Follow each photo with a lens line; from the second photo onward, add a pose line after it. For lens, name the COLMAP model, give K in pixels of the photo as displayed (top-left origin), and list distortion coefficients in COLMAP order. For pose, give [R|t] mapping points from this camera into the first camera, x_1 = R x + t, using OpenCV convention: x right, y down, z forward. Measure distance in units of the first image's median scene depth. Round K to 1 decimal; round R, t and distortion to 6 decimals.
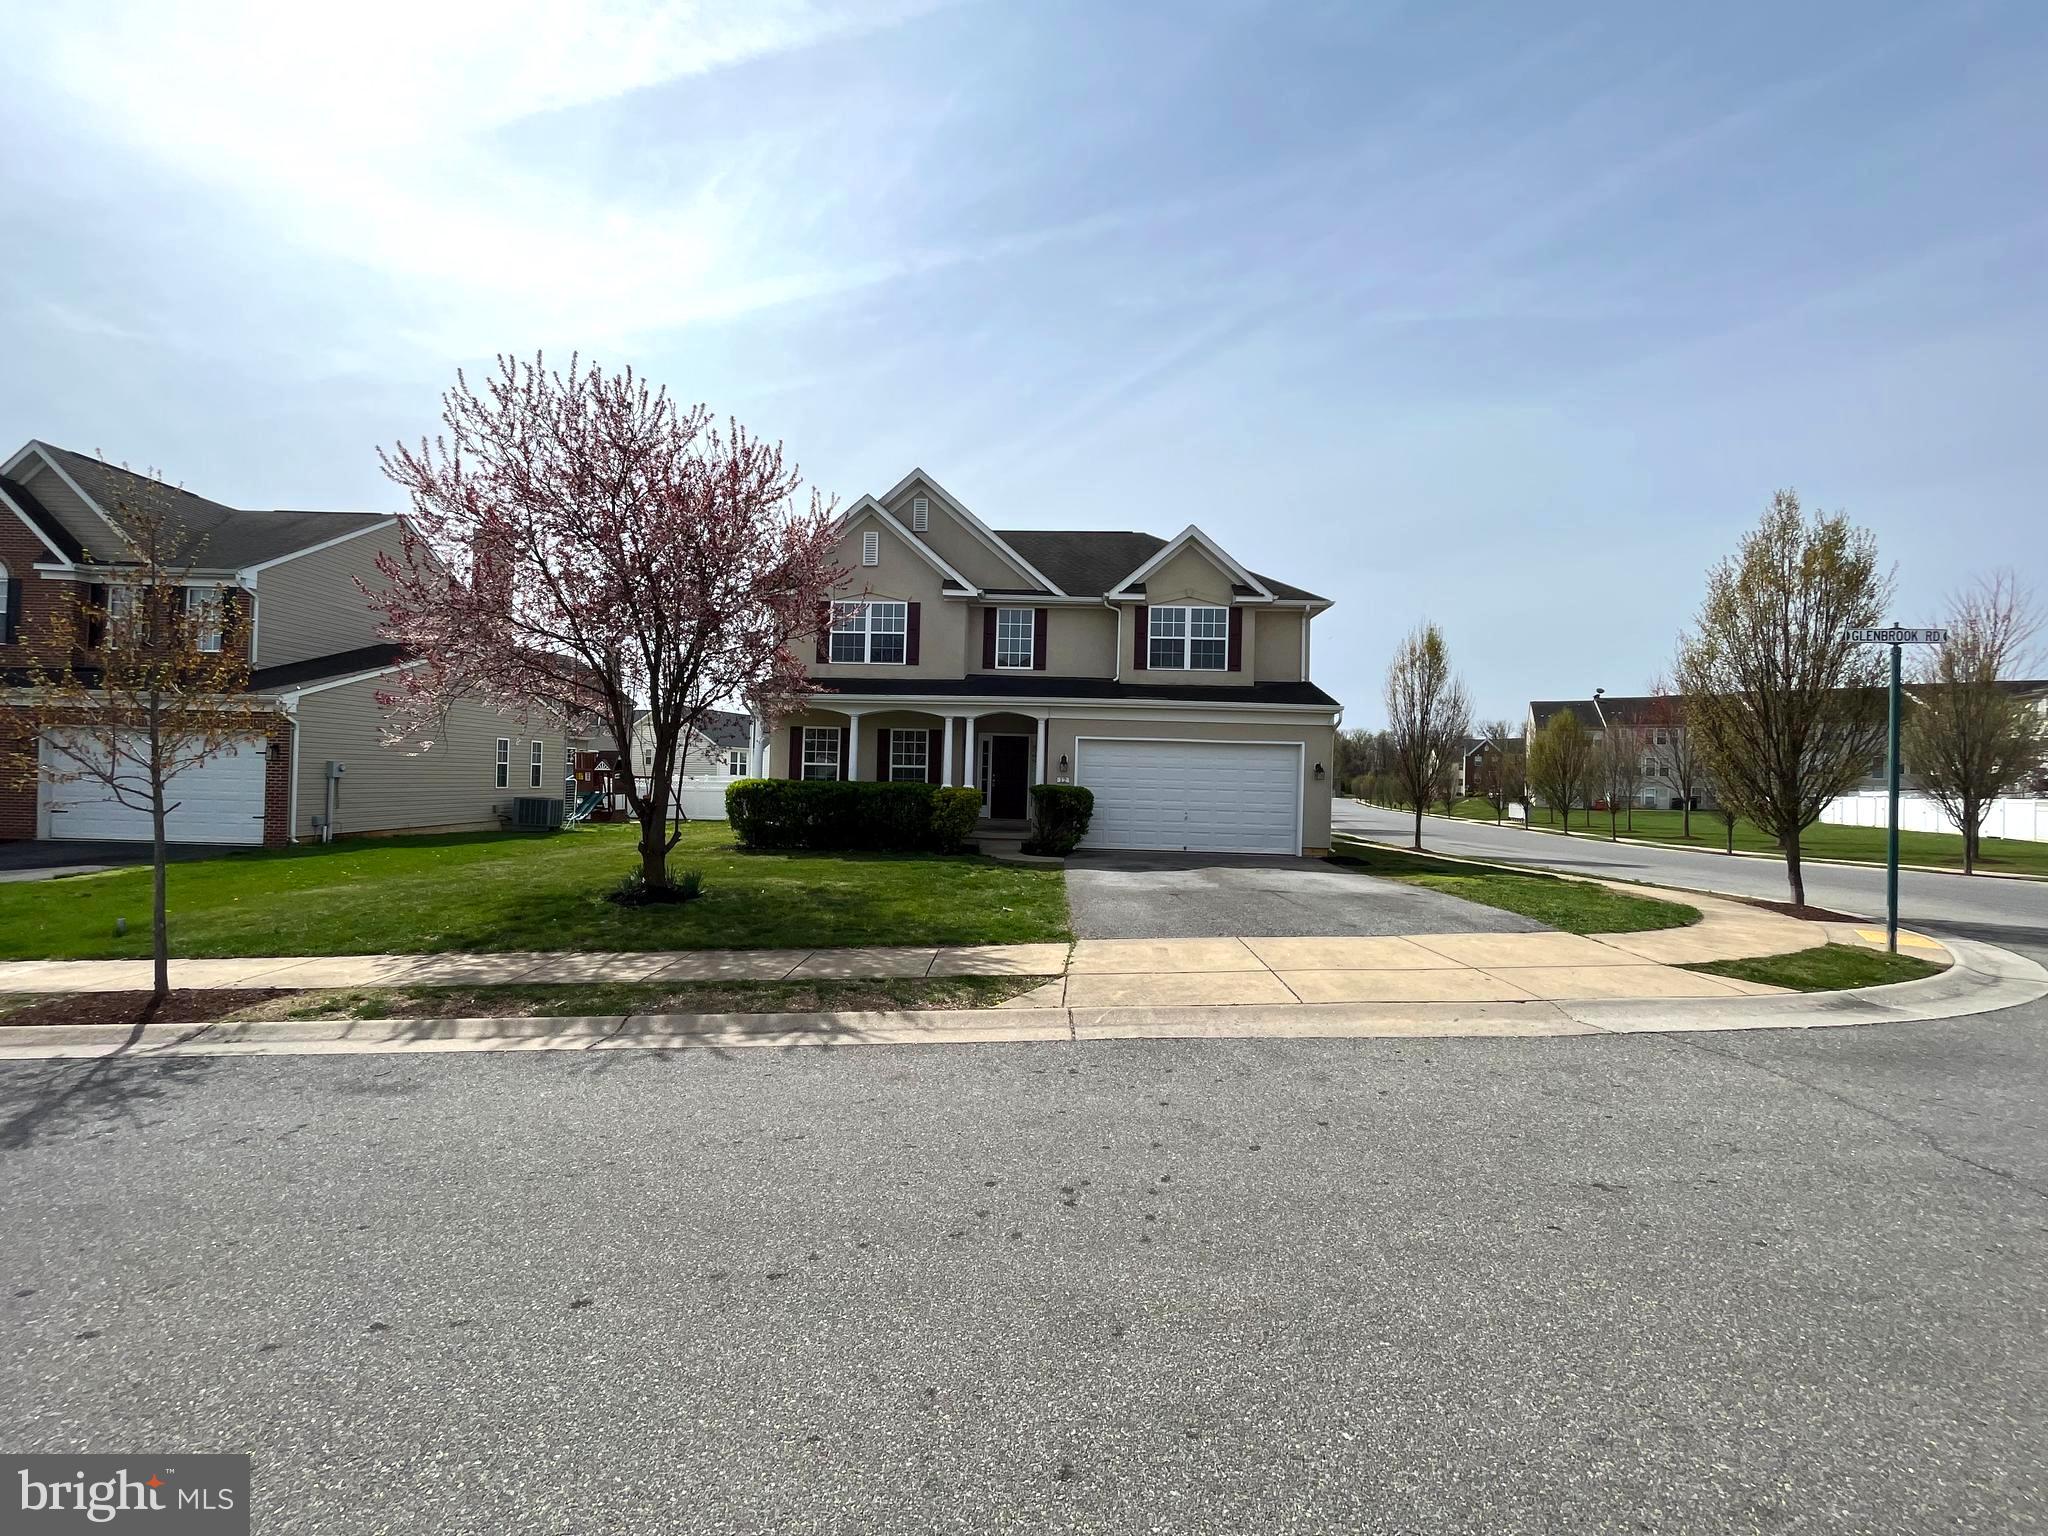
lens RADIAL K [[825.2, 0, 1016.8], [0, 825.2, 770.7], [0, 0, 1]] dist [-0.001823, -0.000635]
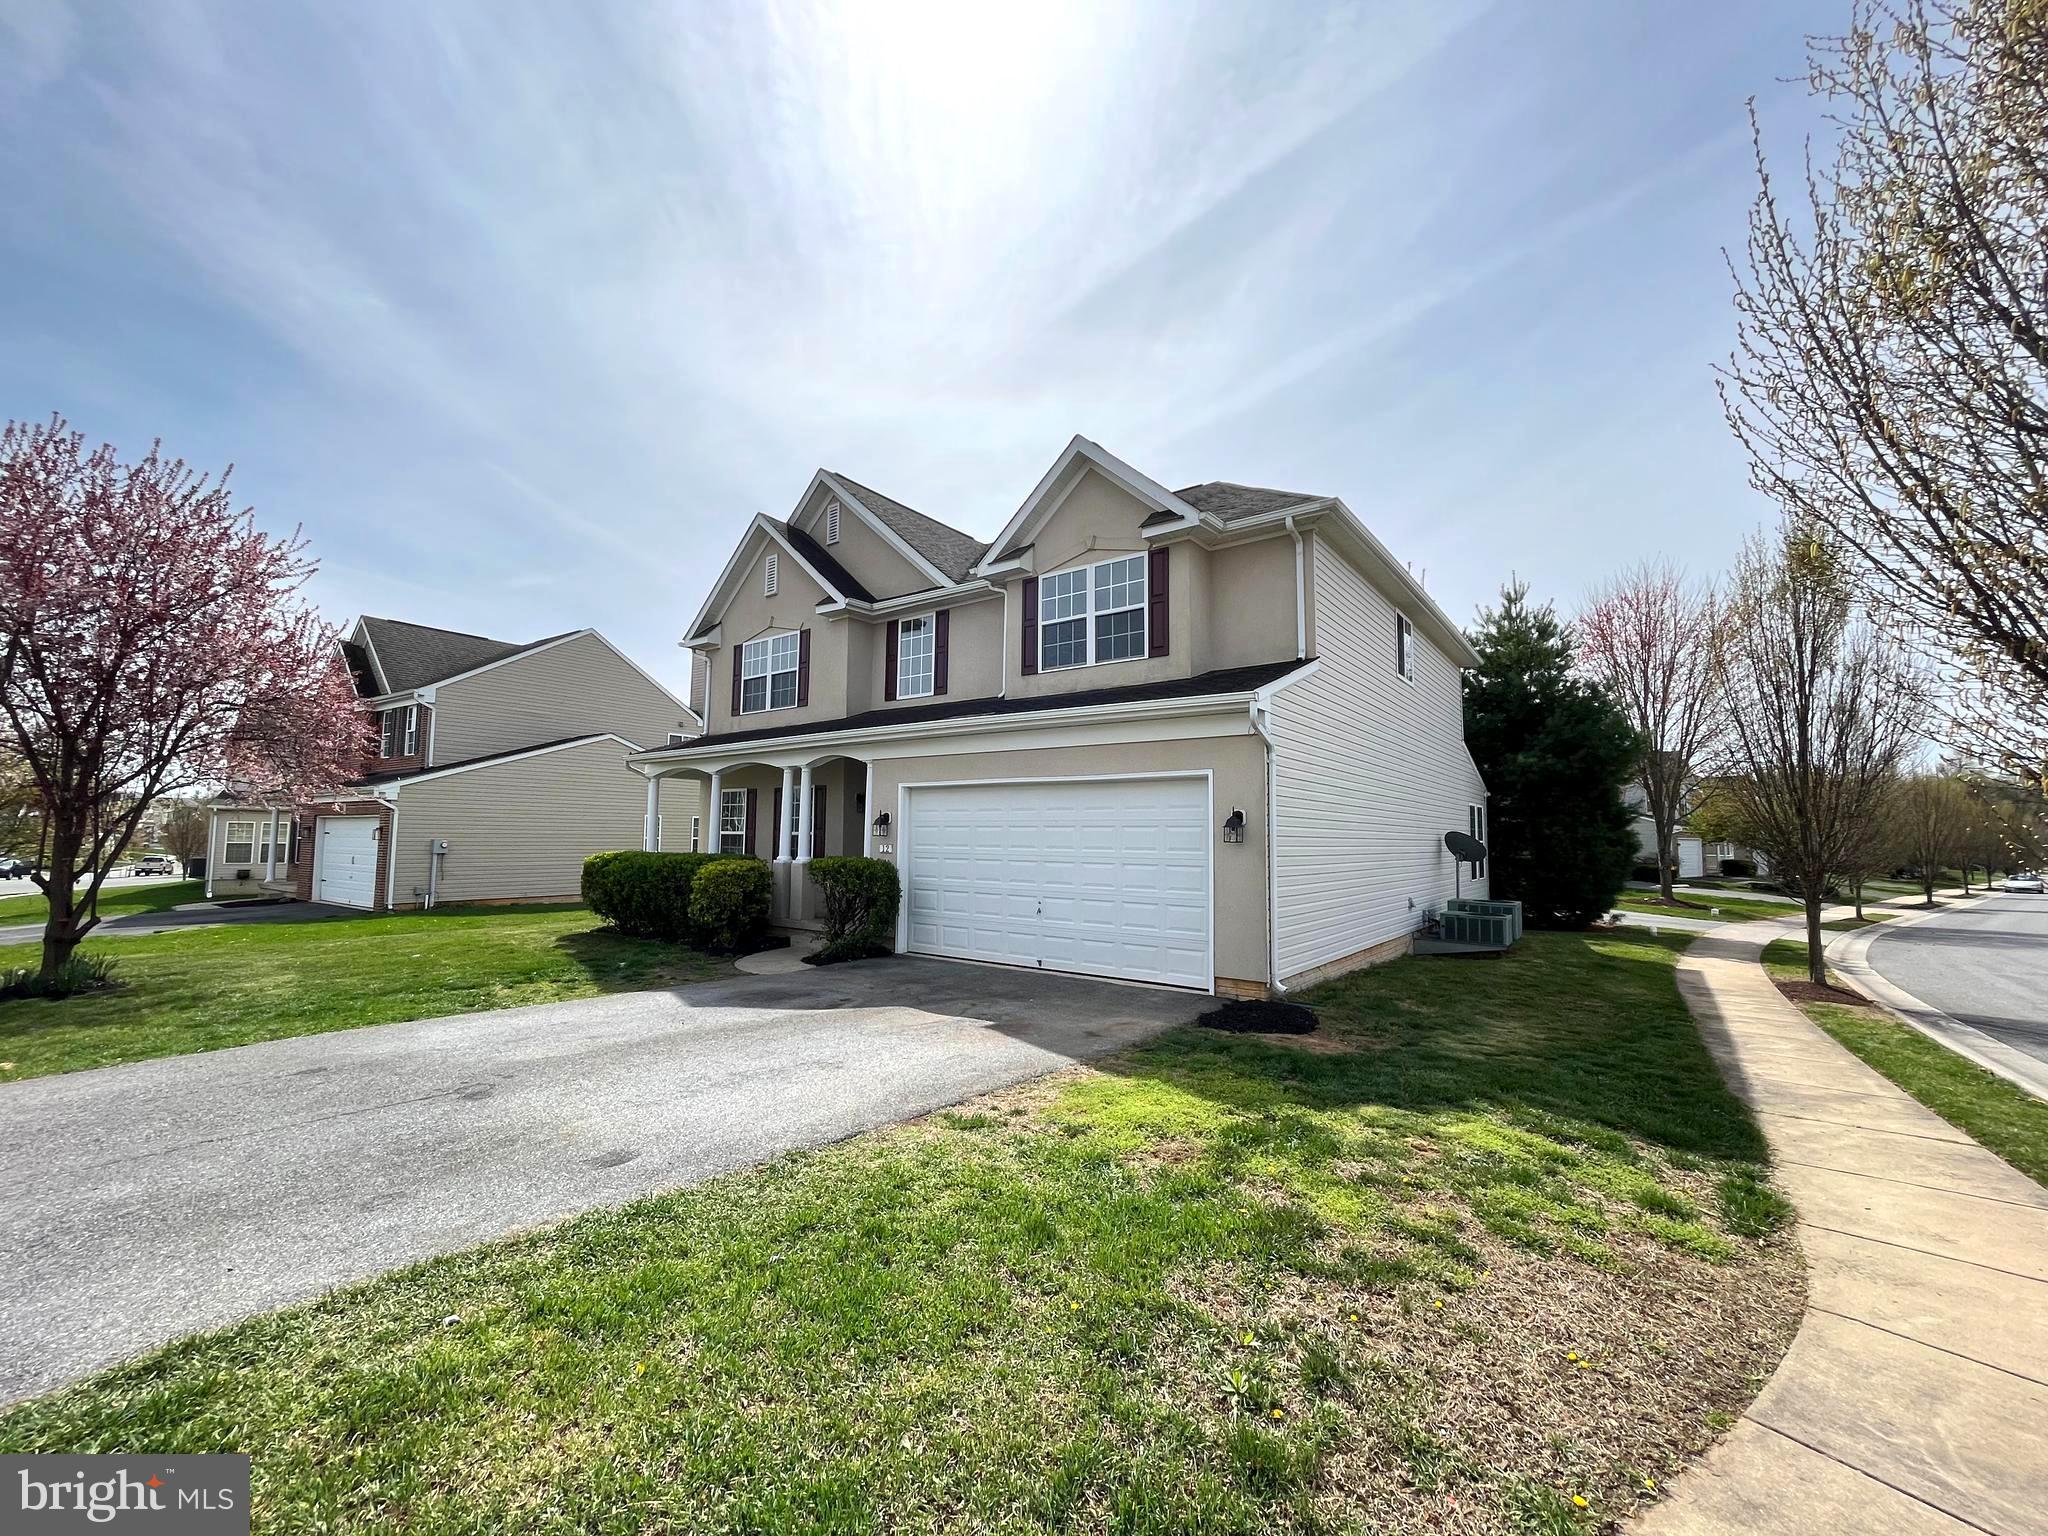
lens RADIAL K [[836.6, 0, 1060.1], [0, 836.6, 767.0], [0, 0, 1]] dist [0.011819, -0.000180]
pose [[0.804463, -0.067721, -0.590130, 0.550651], [0.018554, 0.995860, -0.088987, 0.007674], [0.593713, 0.060637, 0.802389, 0.492687]]
